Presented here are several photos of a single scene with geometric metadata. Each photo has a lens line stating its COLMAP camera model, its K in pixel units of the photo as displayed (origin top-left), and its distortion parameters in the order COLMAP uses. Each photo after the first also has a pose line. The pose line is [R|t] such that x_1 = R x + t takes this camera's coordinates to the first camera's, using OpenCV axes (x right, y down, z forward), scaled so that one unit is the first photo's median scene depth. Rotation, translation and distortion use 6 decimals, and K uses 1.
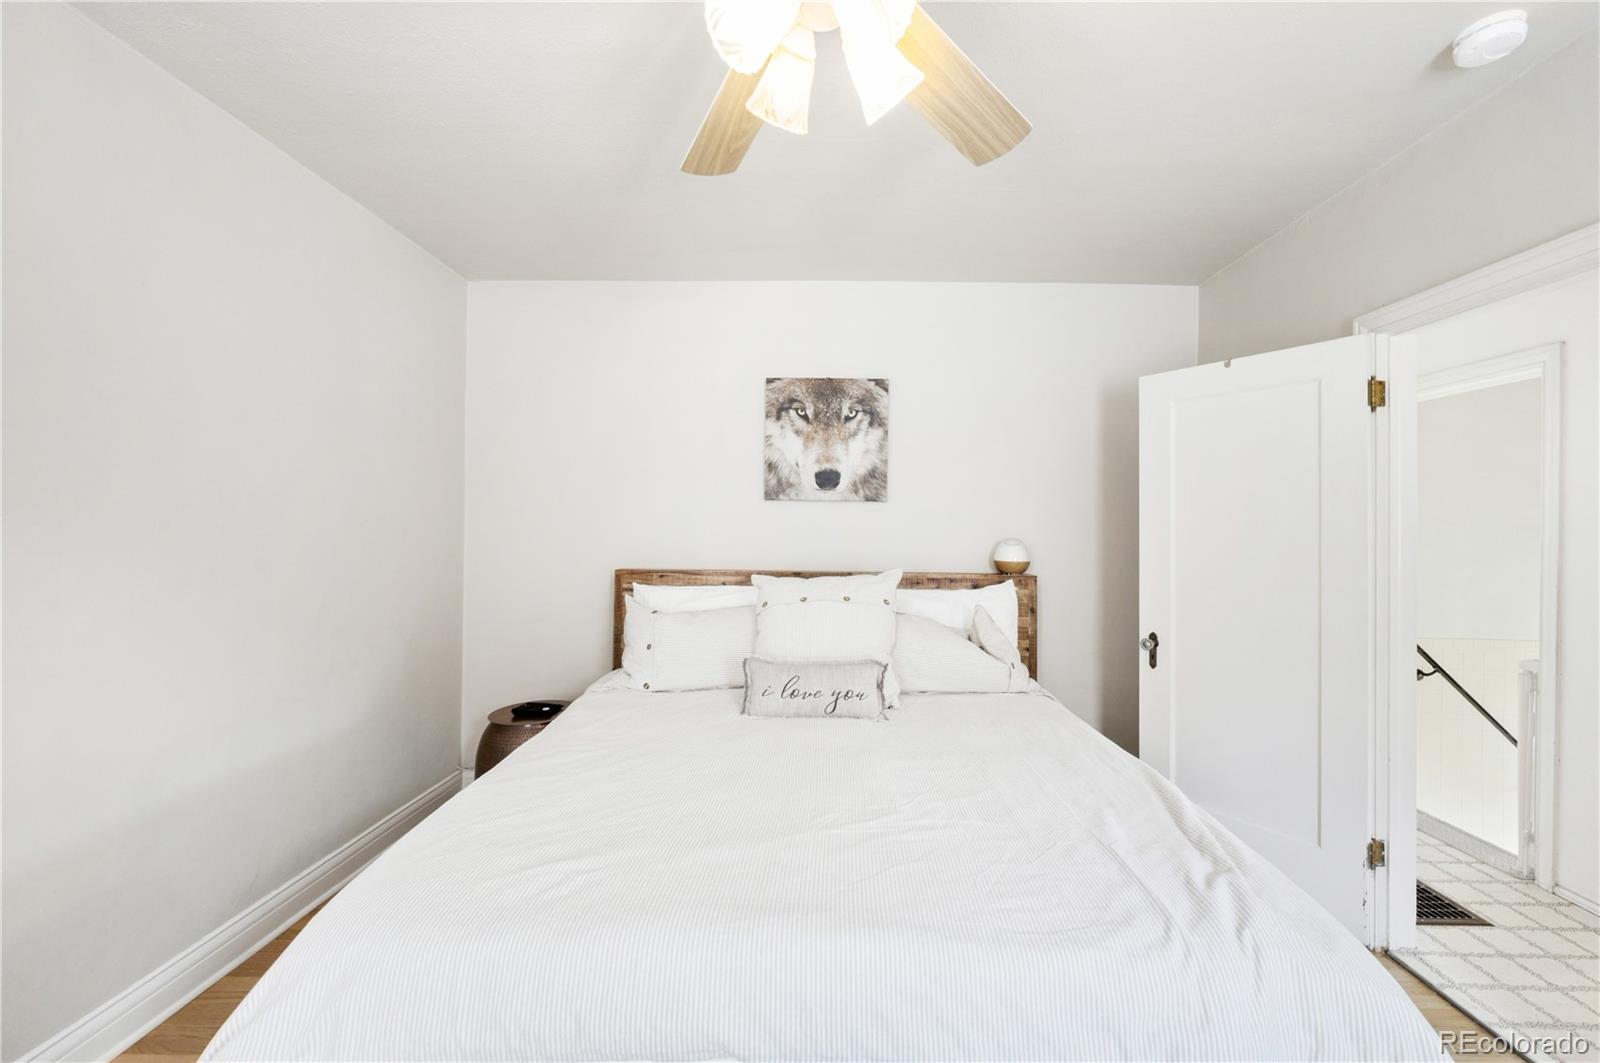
lens RADIAL K [[664.3, 0, 802.8], [0, 664.3, 525.1], [0, 0, 1]] dist [0.001039, -0.003482]
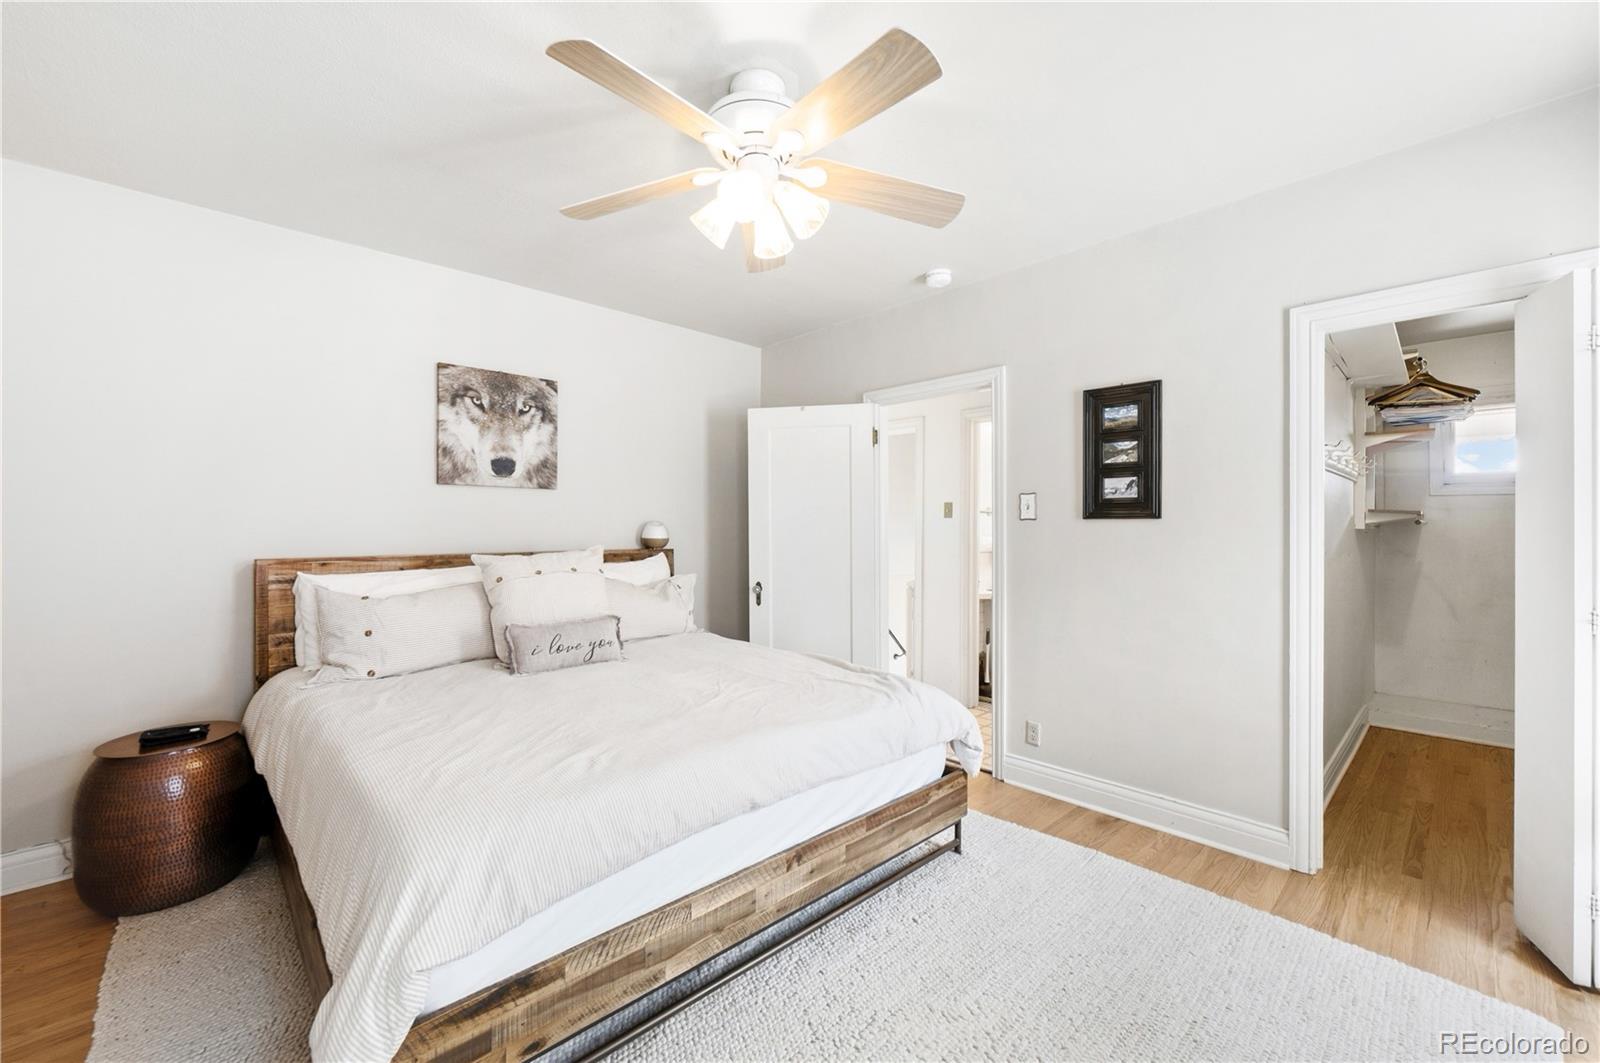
lens RADIAL K [[648.7, 0, 800.0], [0, 648.7, 531.5], [0, 0, 1]] dist [0.000187, -0.000092]
pose [[0.708125, -0.017708, 0.705865, -0.365697], [0.005275, 0.999790, 0.019790, 0.017375], [-0.706067, -0.010290, 0.708070, -0.081633]]
